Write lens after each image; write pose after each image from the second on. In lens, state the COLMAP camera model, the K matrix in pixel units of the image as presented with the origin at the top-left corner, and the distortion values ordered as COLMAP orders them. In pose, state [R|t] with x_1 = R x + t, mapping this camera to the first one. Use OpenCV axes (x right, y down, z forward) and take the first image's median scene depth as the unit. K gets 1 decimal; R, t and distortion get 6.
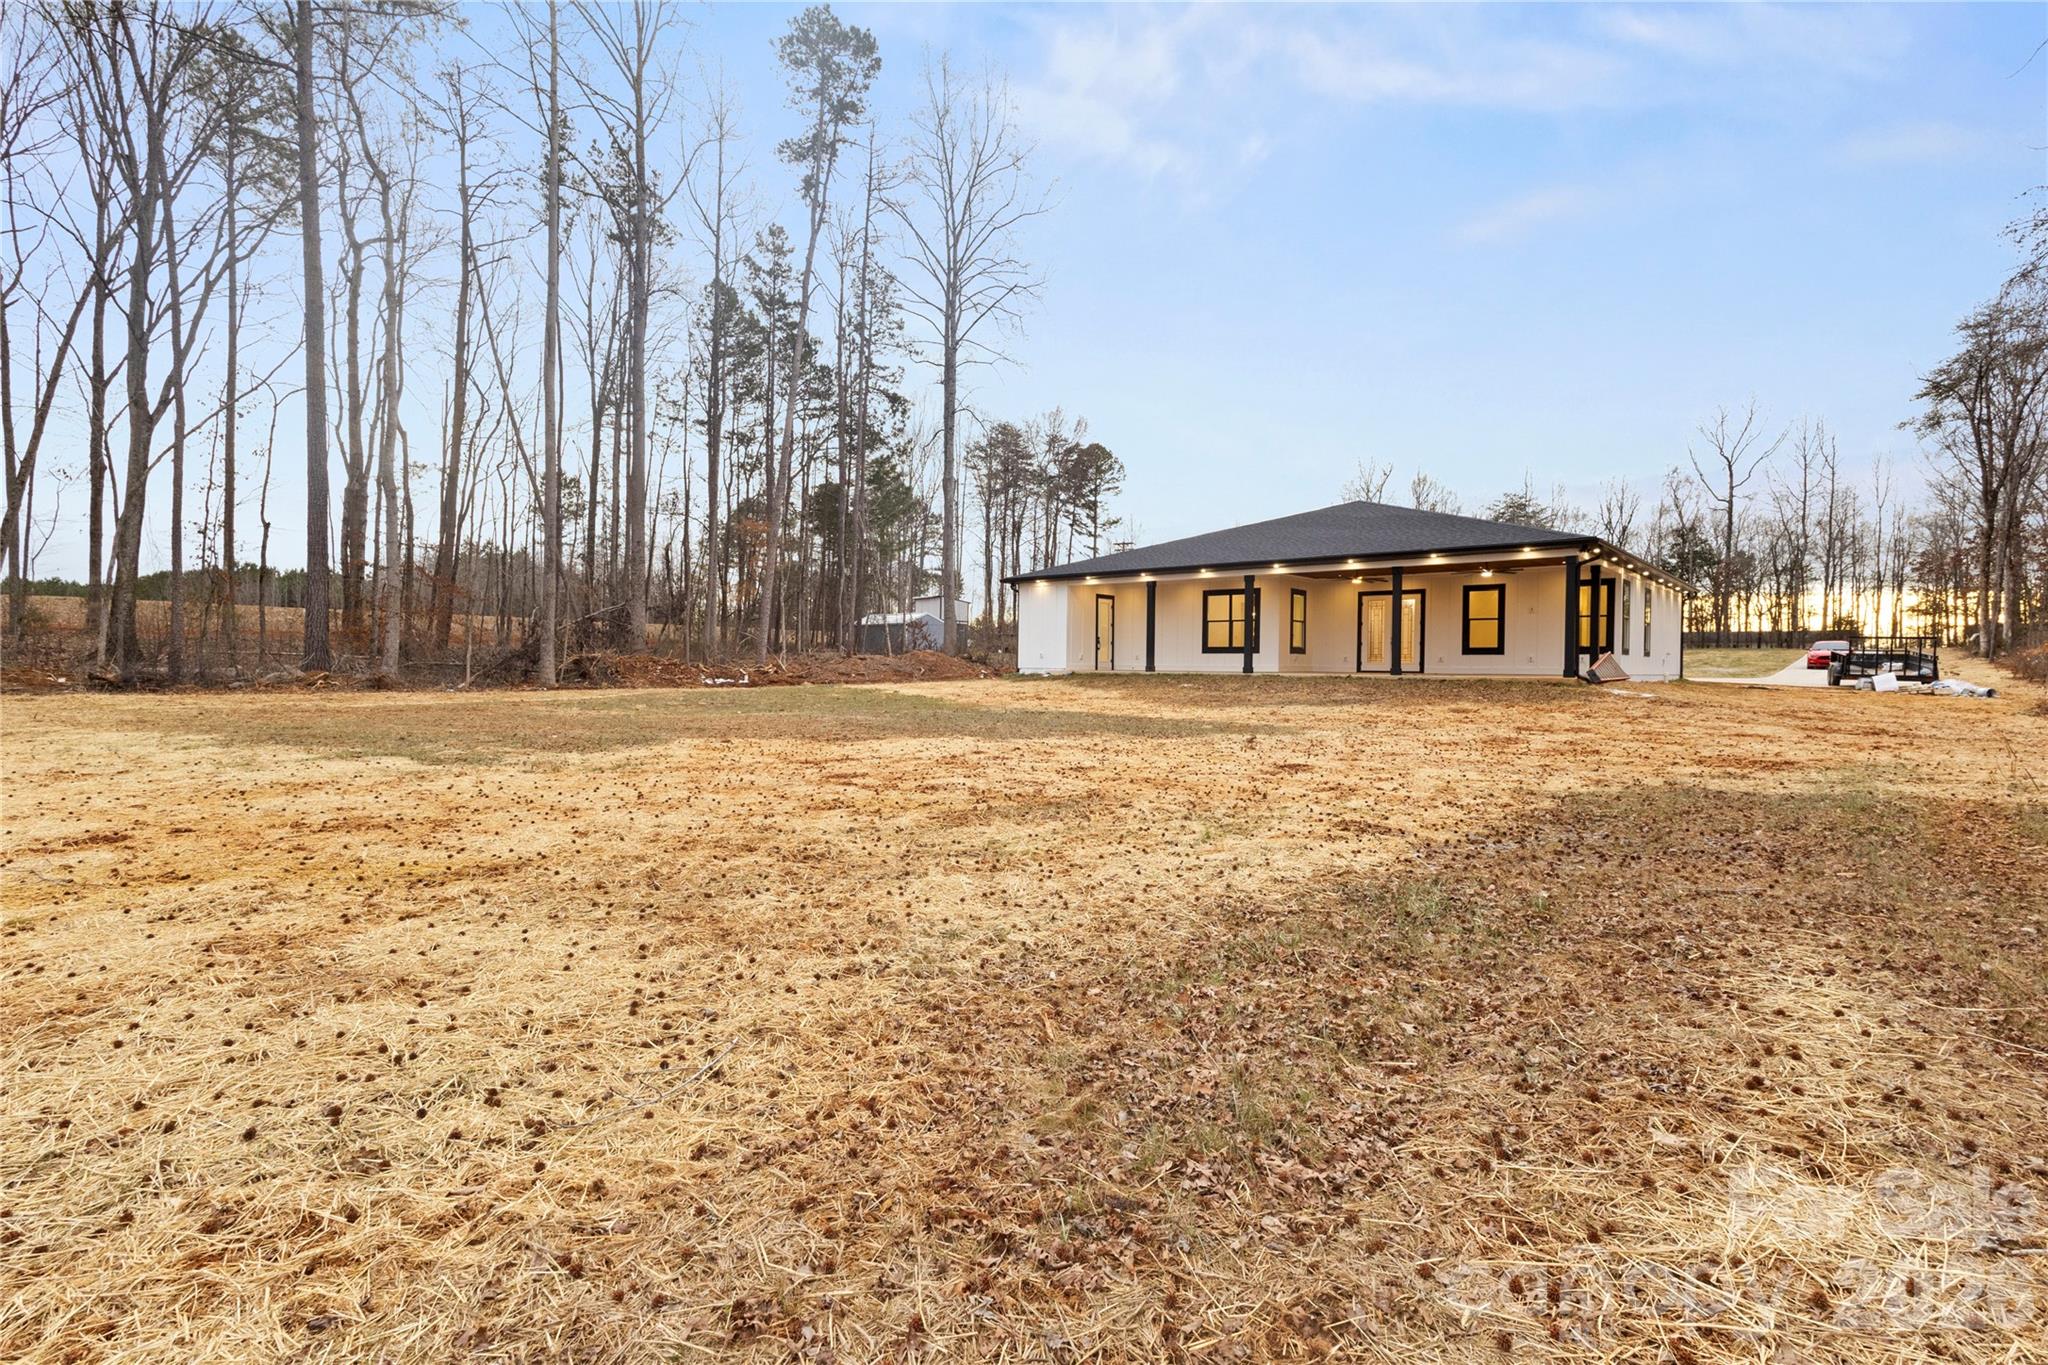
lens RADIAL K [[945.4, 0, 1023.6], [0, 945.4, 670.1], [0, 0, 1]] dist [0.001912, -0.000620]
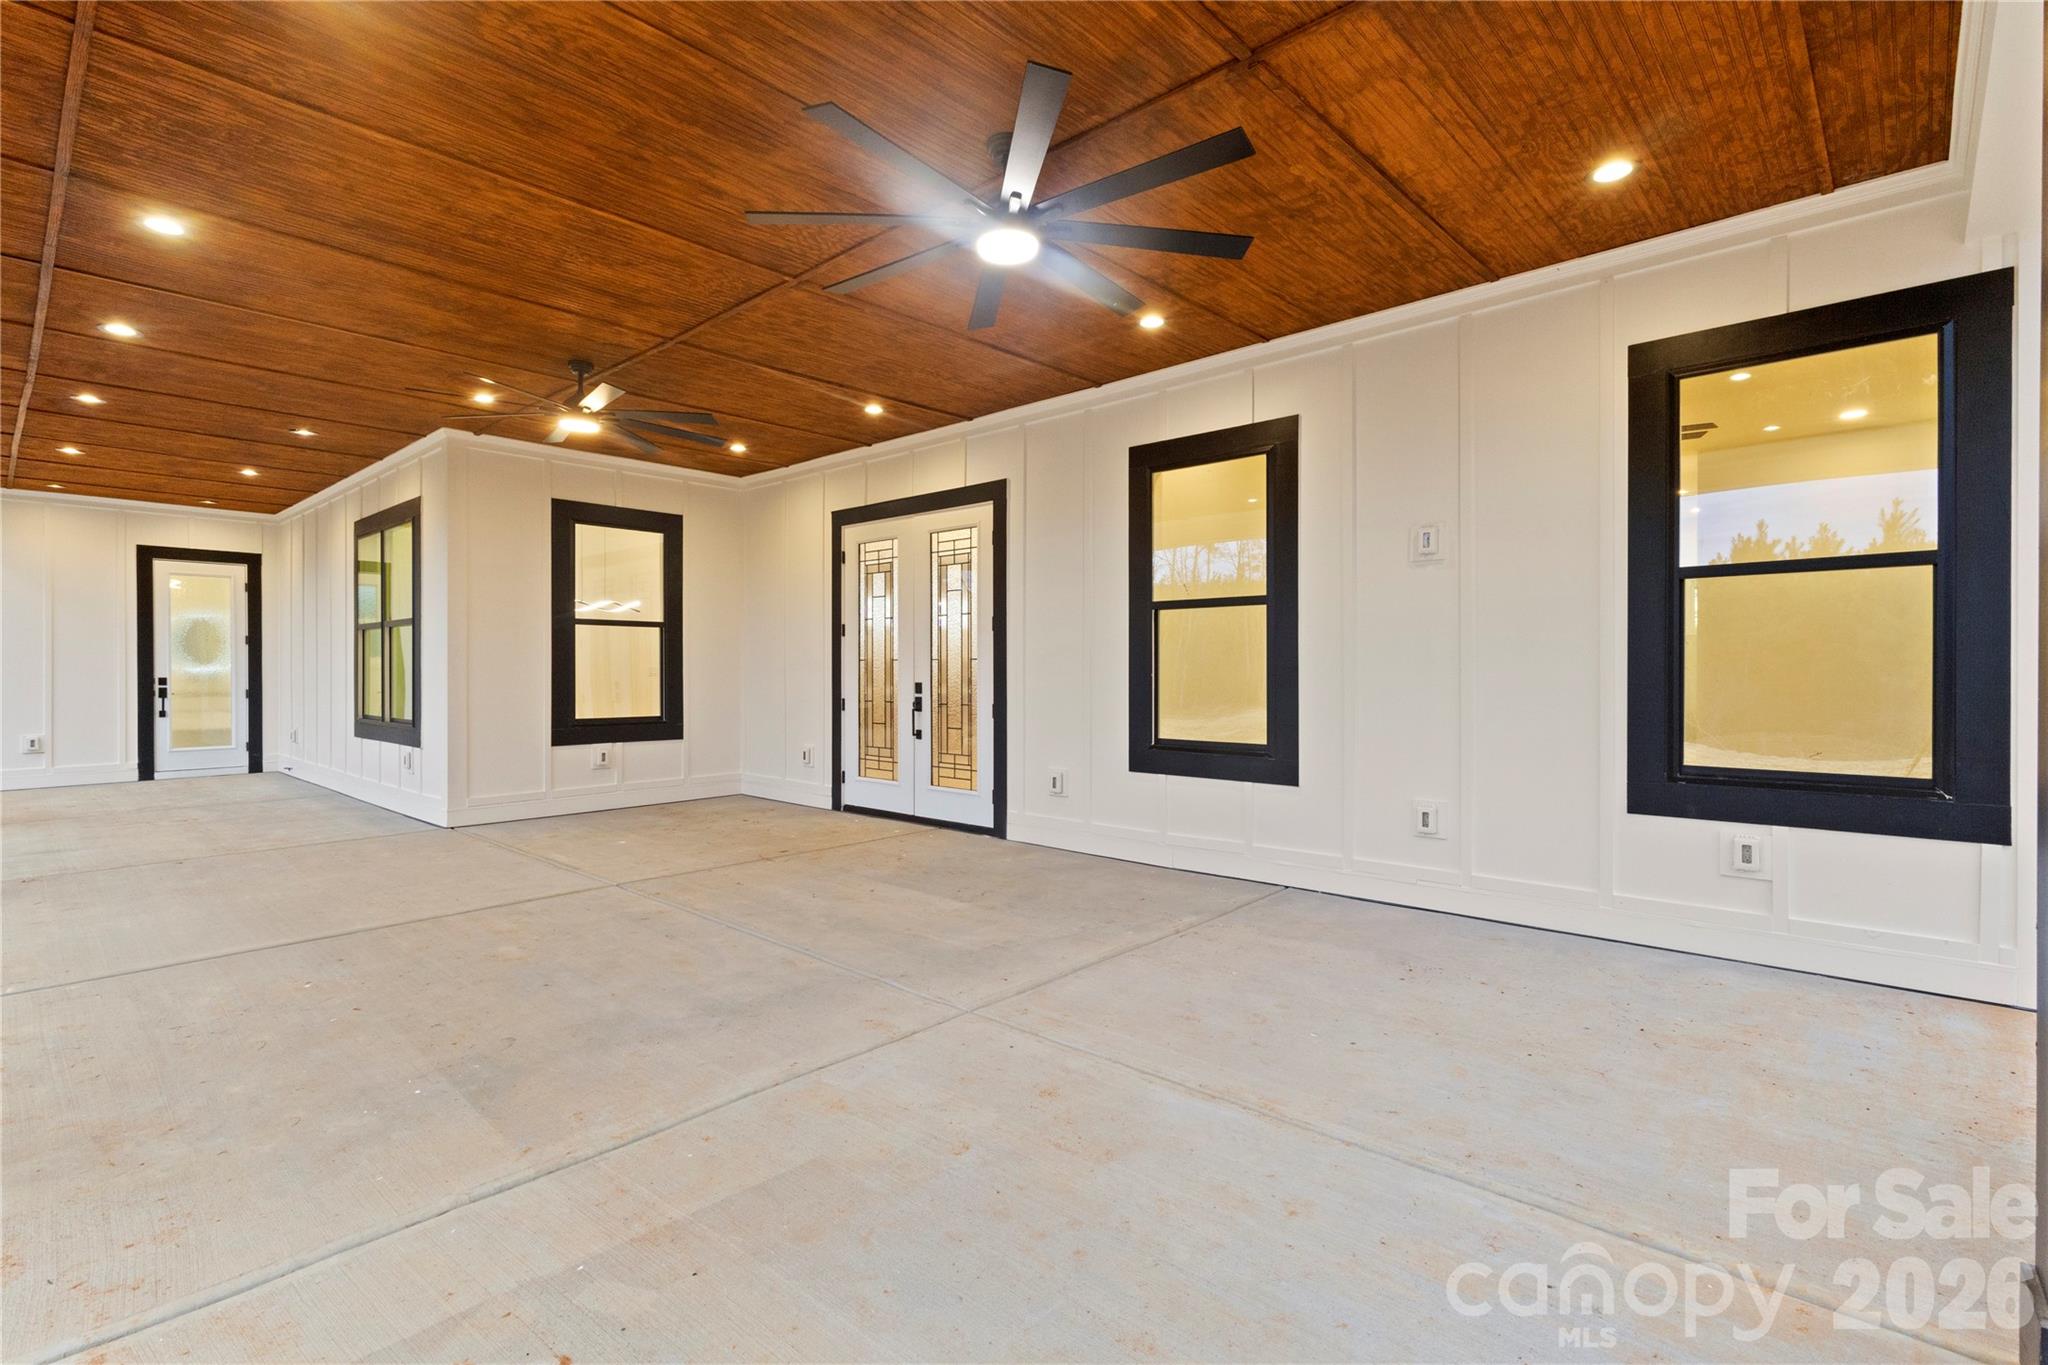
lens RADIAL K [[951.9, 0, 1020.5], [0, 951.9, 674.6], [0, 0, 1]] dist [0.014334, -0.005086]
pose [[0.999815, -0.012547, -0.014604, 0.398339], [0.012619, 0.999909, 0.004818, -0.035450], [0.014542, -0.005002, 0.999882, 0.705591]]
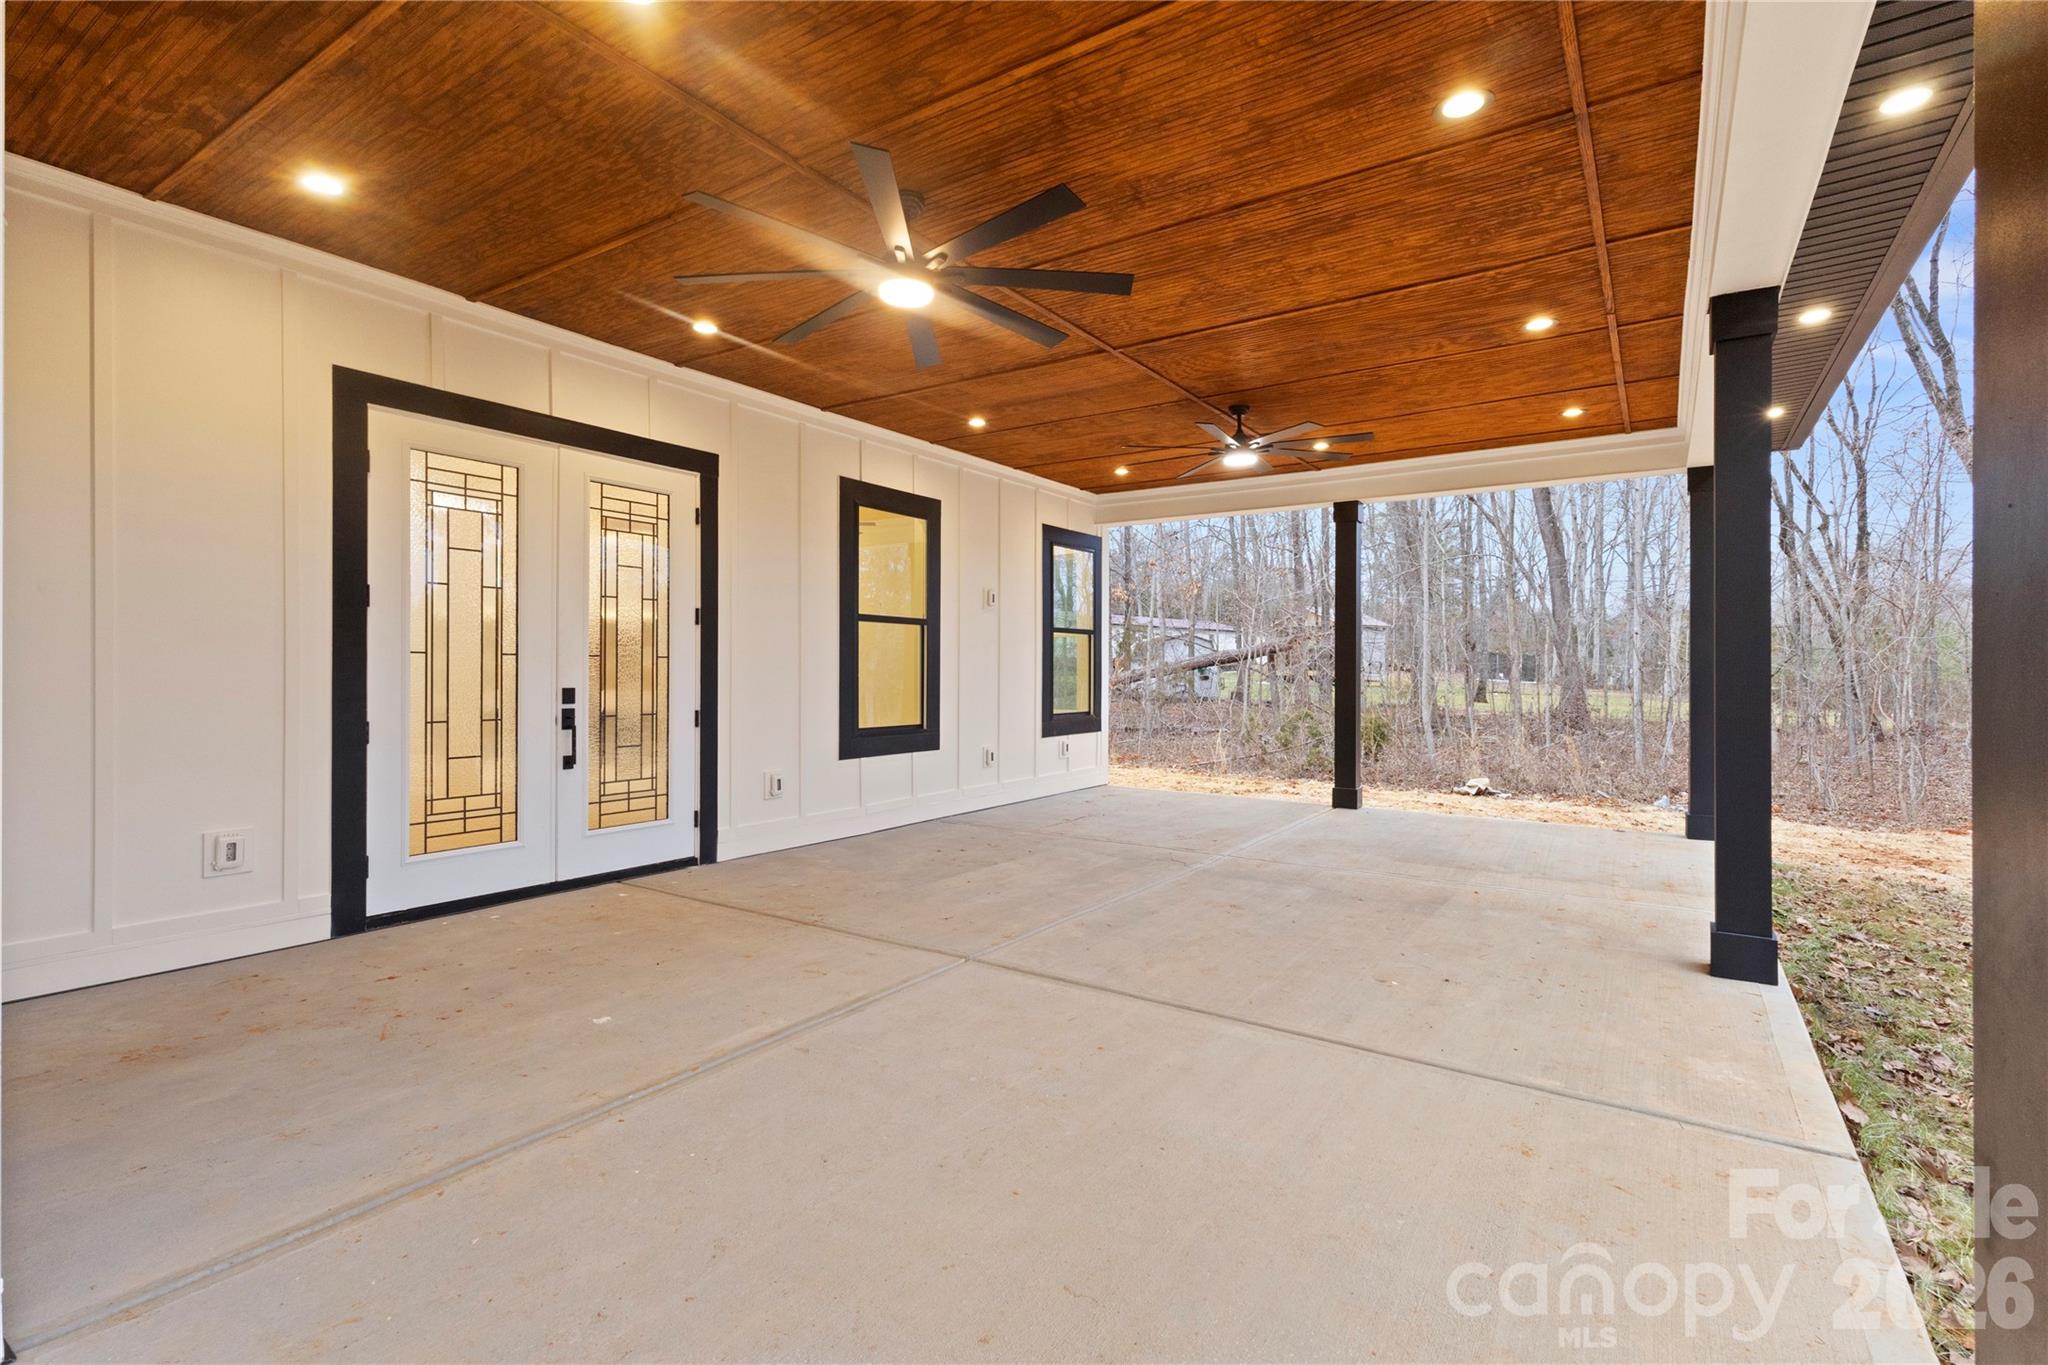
lens RADIAL K [[945.4, 0, 1023.6], [0, 945.4, 670.1], [0, 0, 1]] dist [0.001912, -0.000620]
pose [[-0.137698, -0.010568, 0.990418, 0.193596], [-0.003526, 0.999942, 0.010180, -0.037740], [-0.990468, -0.002091, -0.137727, 0.888817]]
